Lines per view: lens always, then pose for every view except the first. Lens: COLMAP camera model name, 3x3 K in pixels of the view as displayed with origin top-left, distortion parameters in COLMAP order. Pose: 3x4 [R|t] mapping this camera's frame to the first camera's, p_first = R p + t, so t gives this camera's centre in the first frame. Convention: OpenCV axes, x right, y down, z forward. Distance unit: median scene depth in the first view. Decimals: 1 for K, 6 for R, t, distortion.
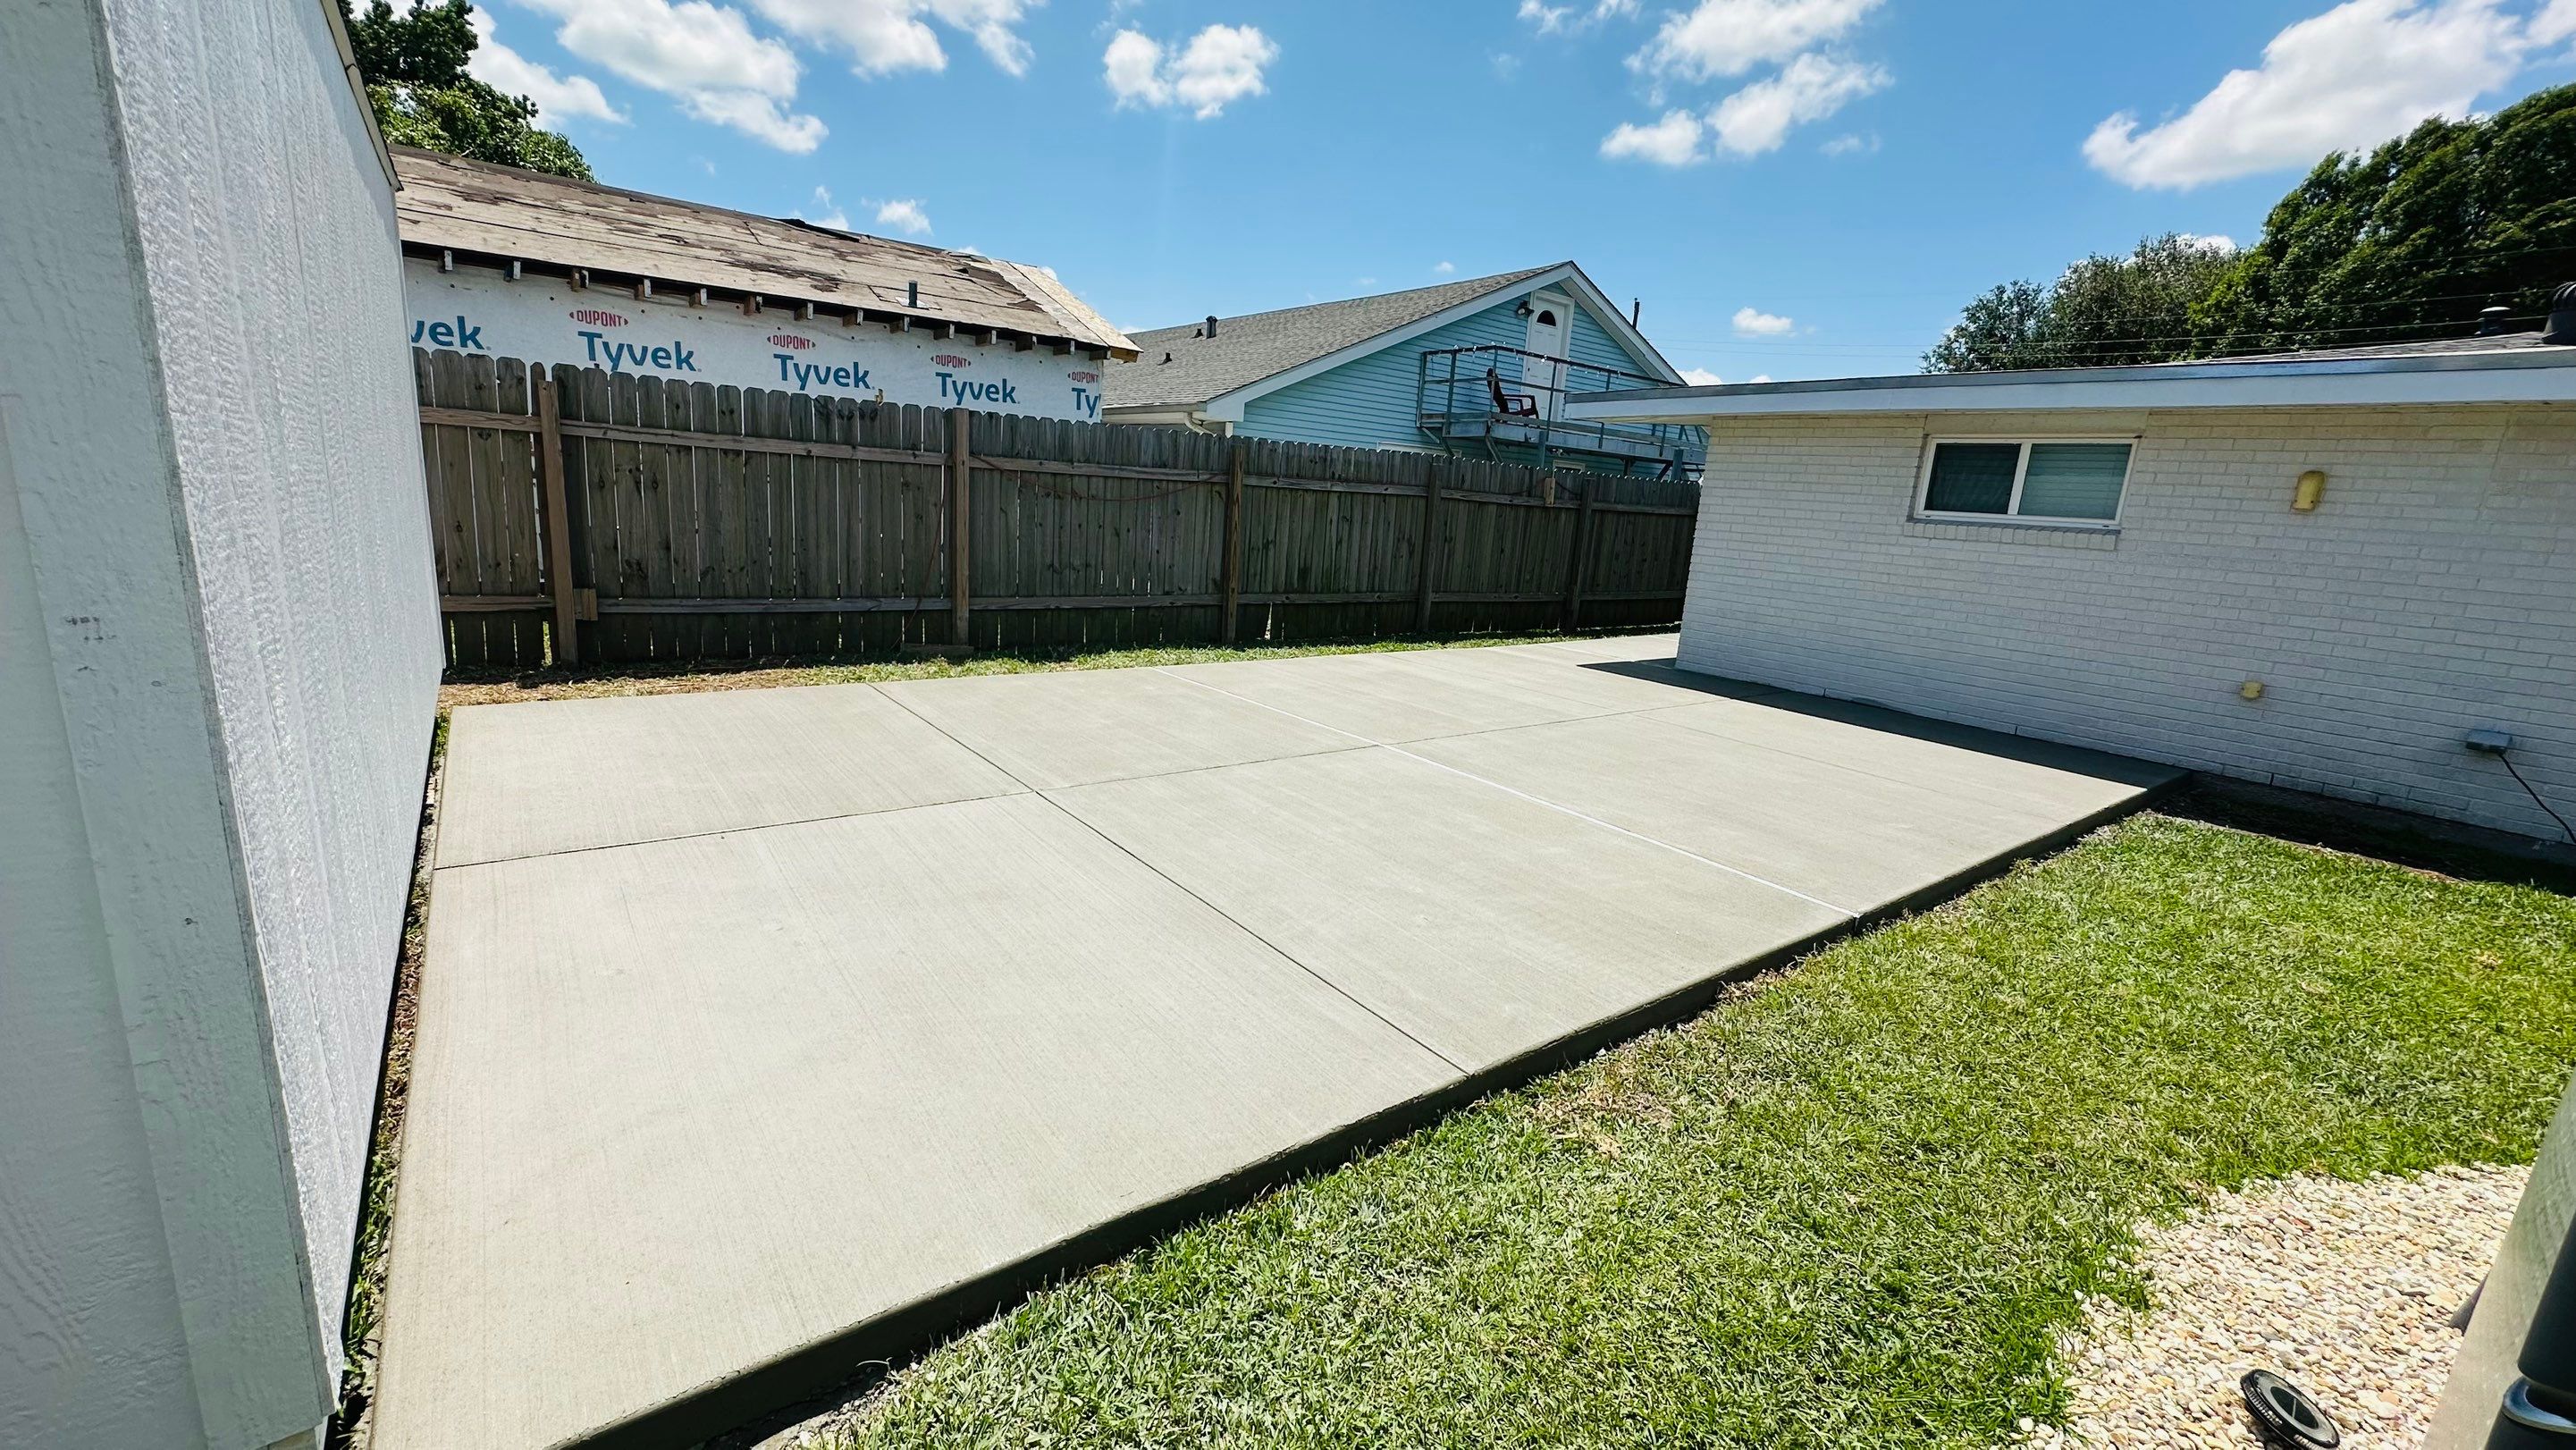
lens RADIAL K [[1026.7, 0, 1283.1], [0, 1026.7, 720.3], [0, 0, 1]] dist [-0.004096, 0.001127]
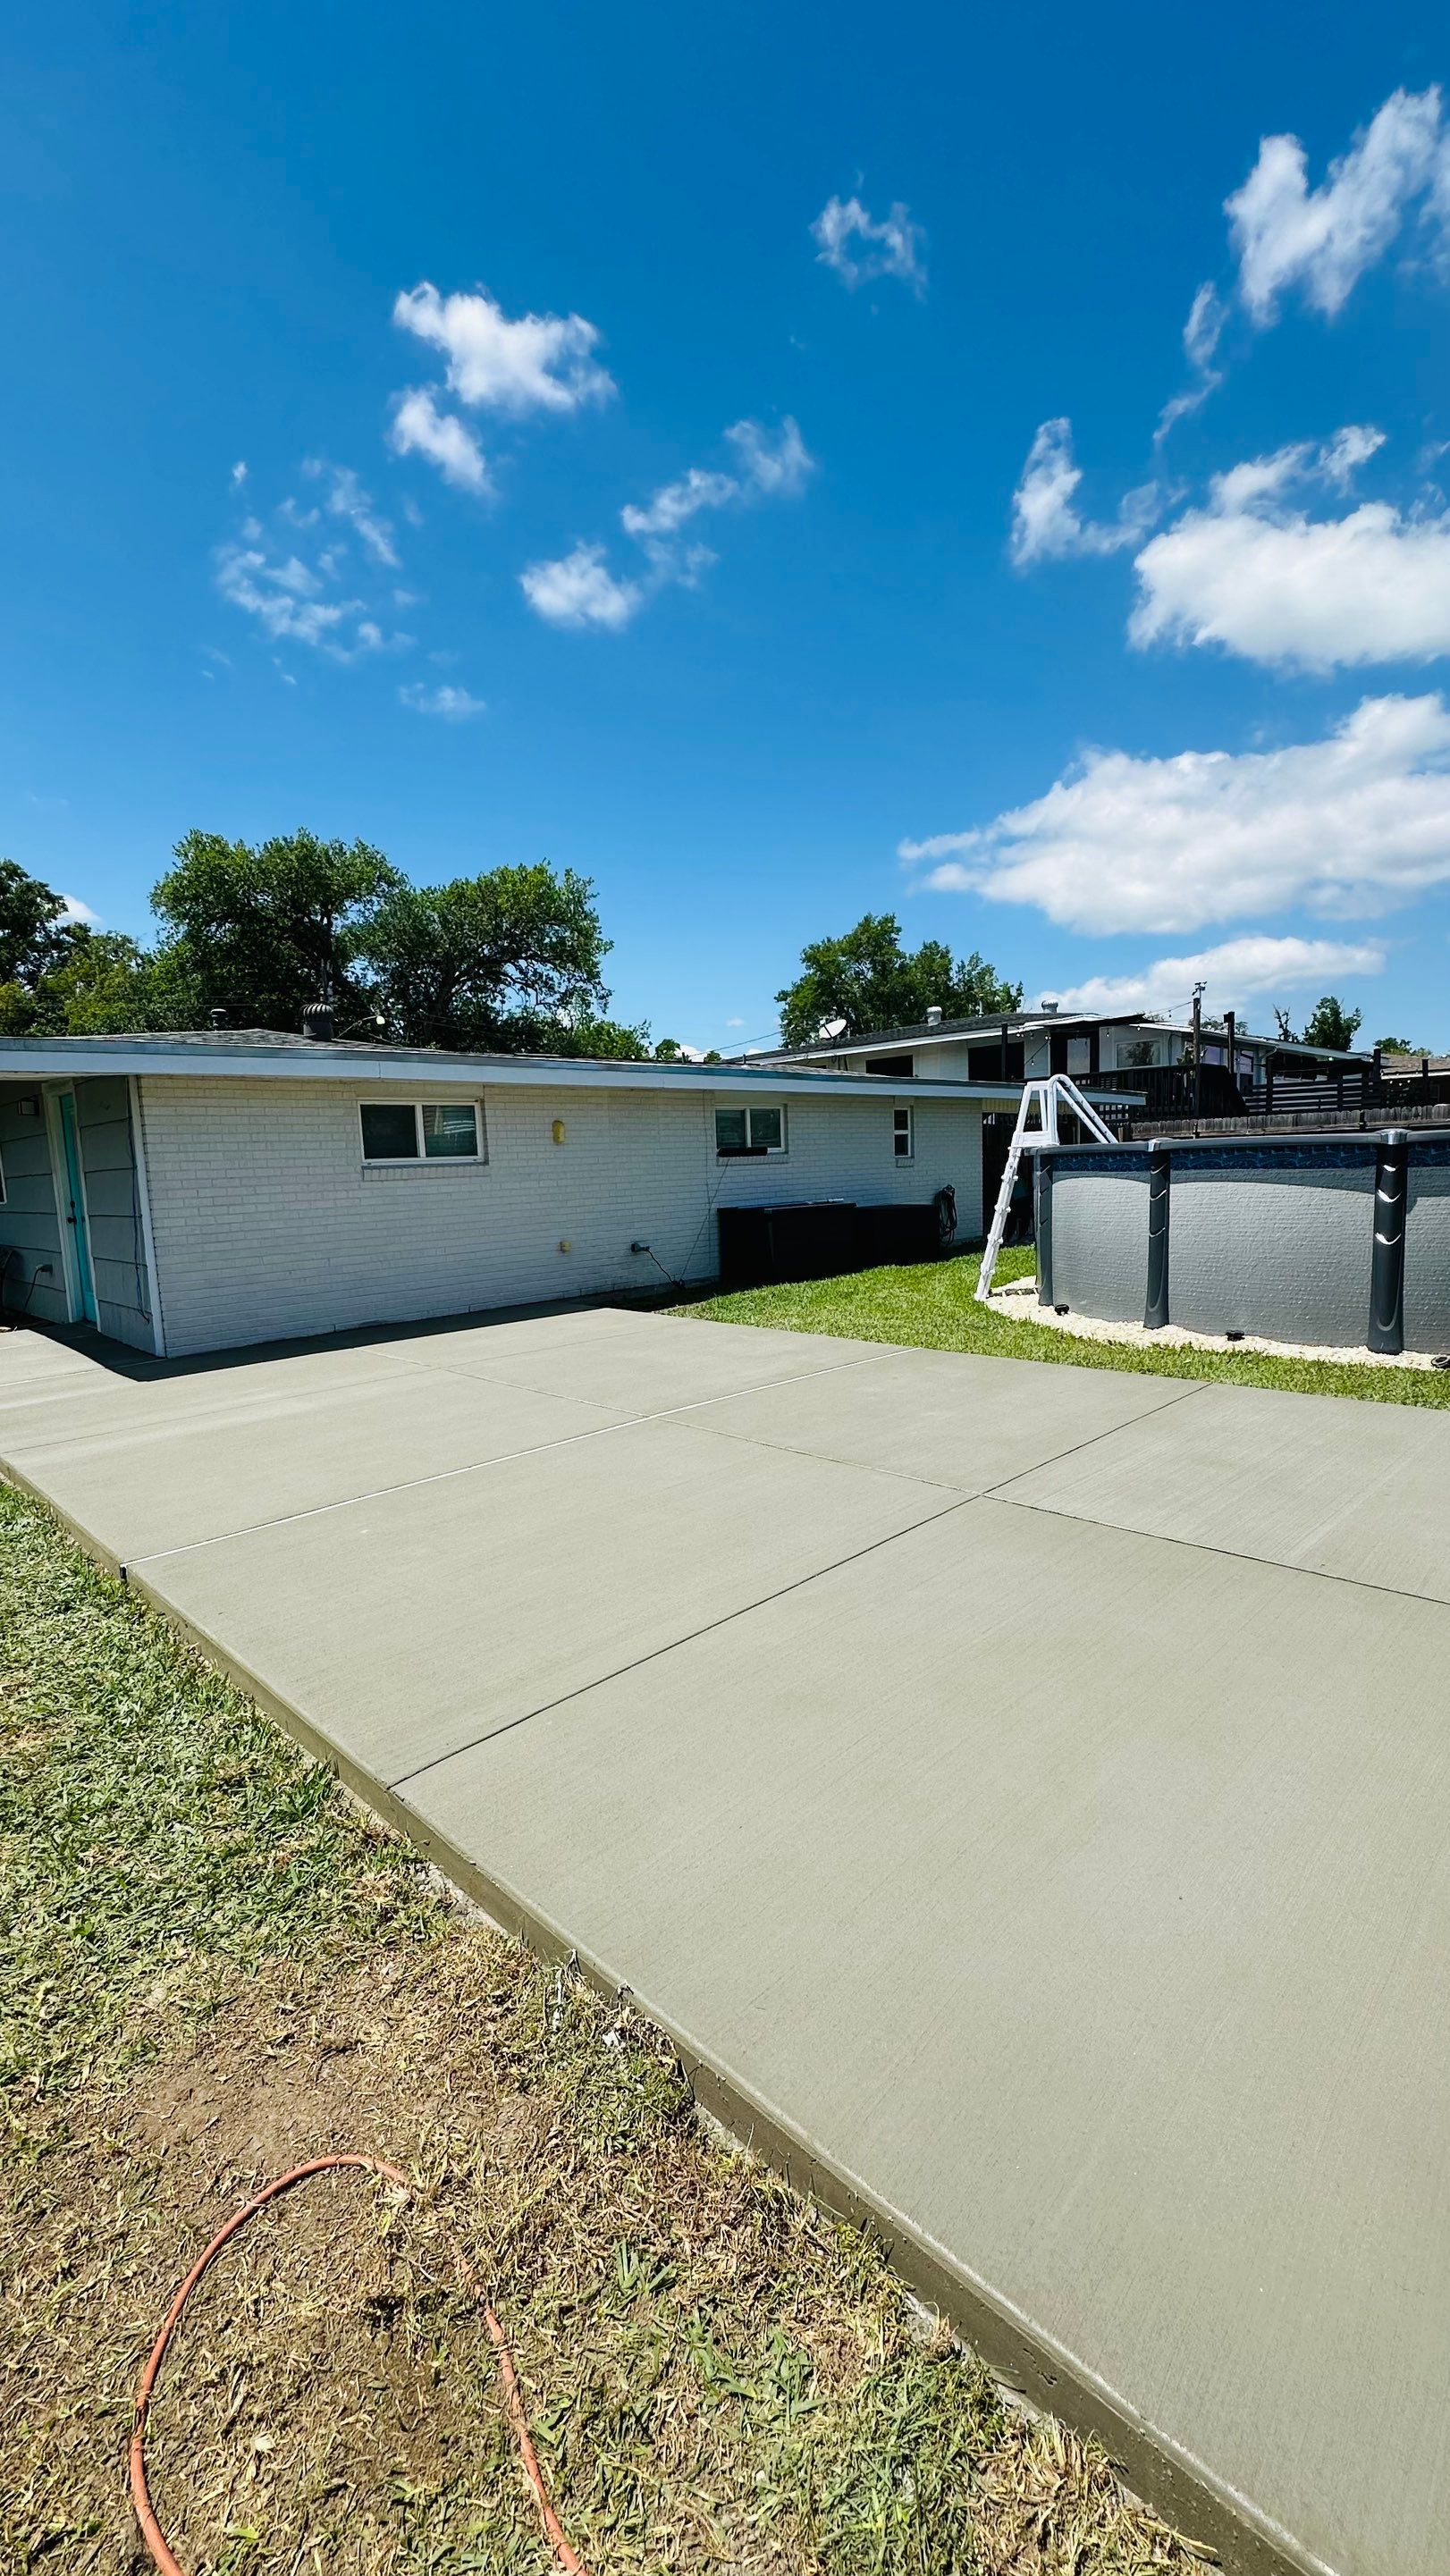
lens RADIAL K [[1022.2, 0, 725.0], [0, 1022.2, 1288.0], [0, 0, 1]] dist [-0.001087, 0.001830]
pose [[-0.142219, -0.183774, 0.972626, -0.574421], [0.246255, 0.945150, 0.214590, -0.194739], [-0.958714, 0.270033, -0.089163, 0.669976]]
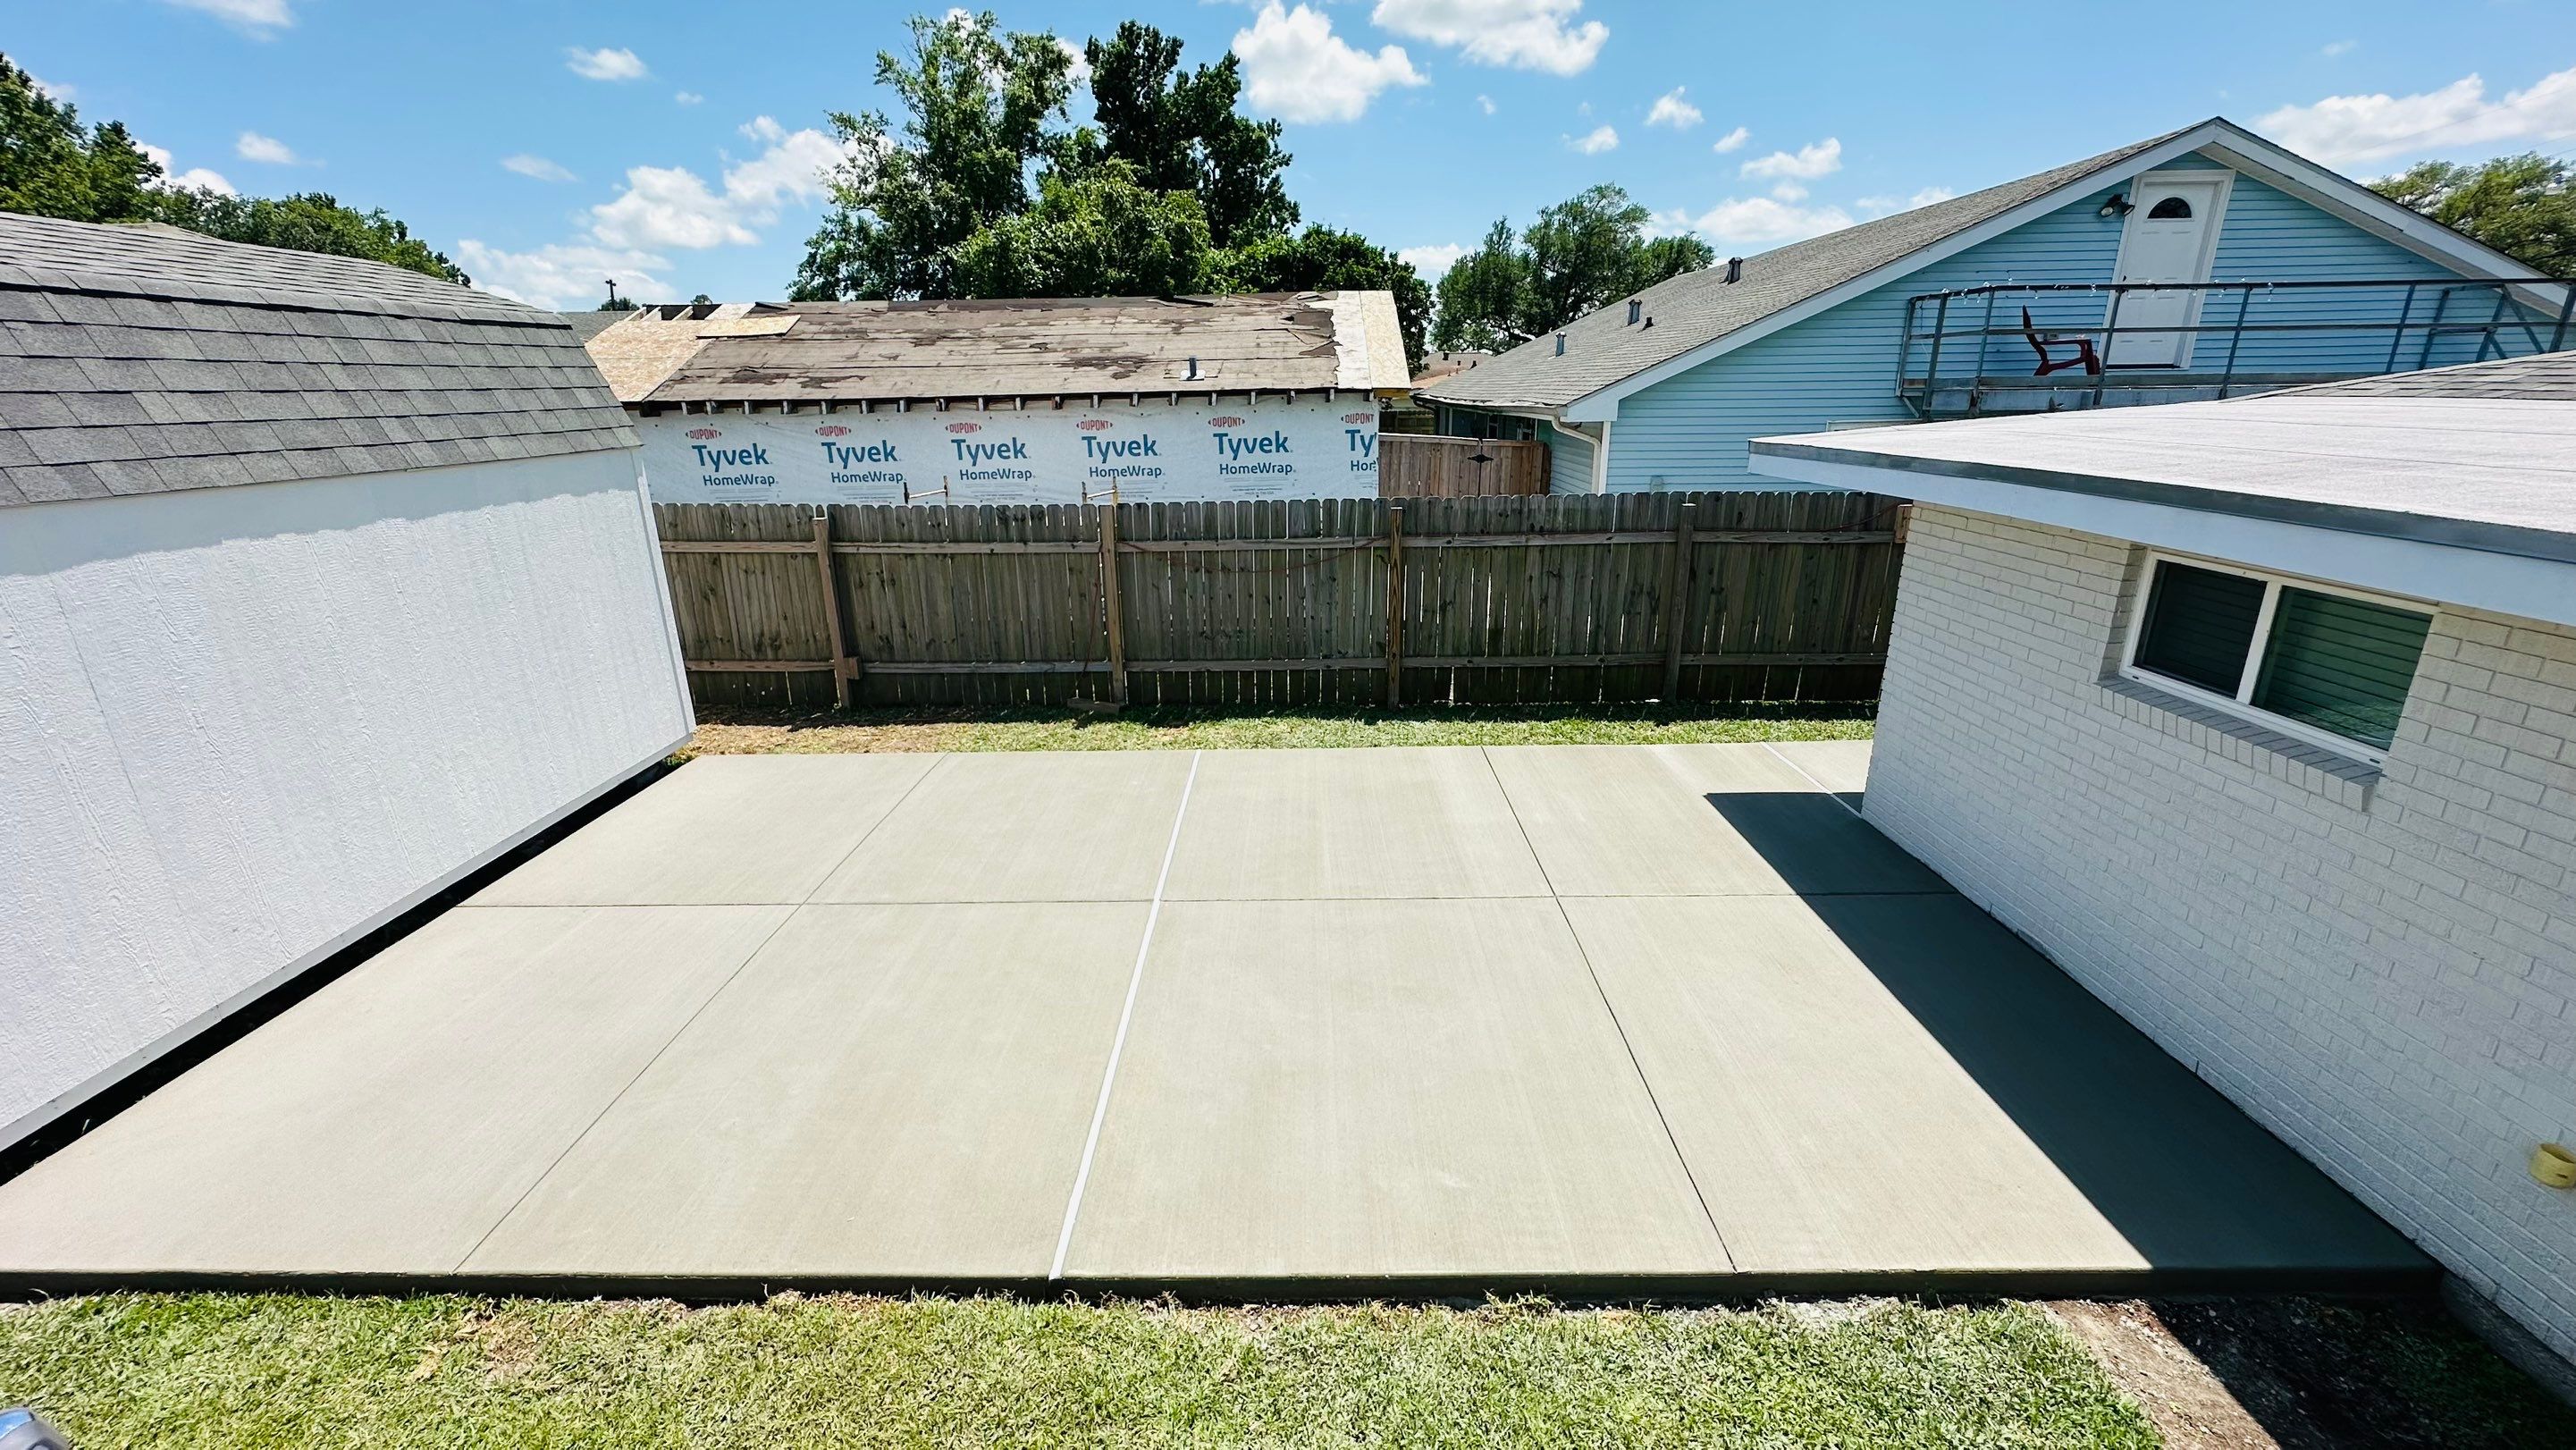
lens RADIAL K [[1022.2, 0, 1283.5], [0, 1022.2, 723.1], [0, 0, 1]] dist [-0.001087, 0.001830]
pose [[0.787746, 0.115734, -0.605030, 0.540664], [-0.067763, 0.992512, 0.101626, -0.179763], [0.612262, -0.039057, 0.789690, 0.190602]]
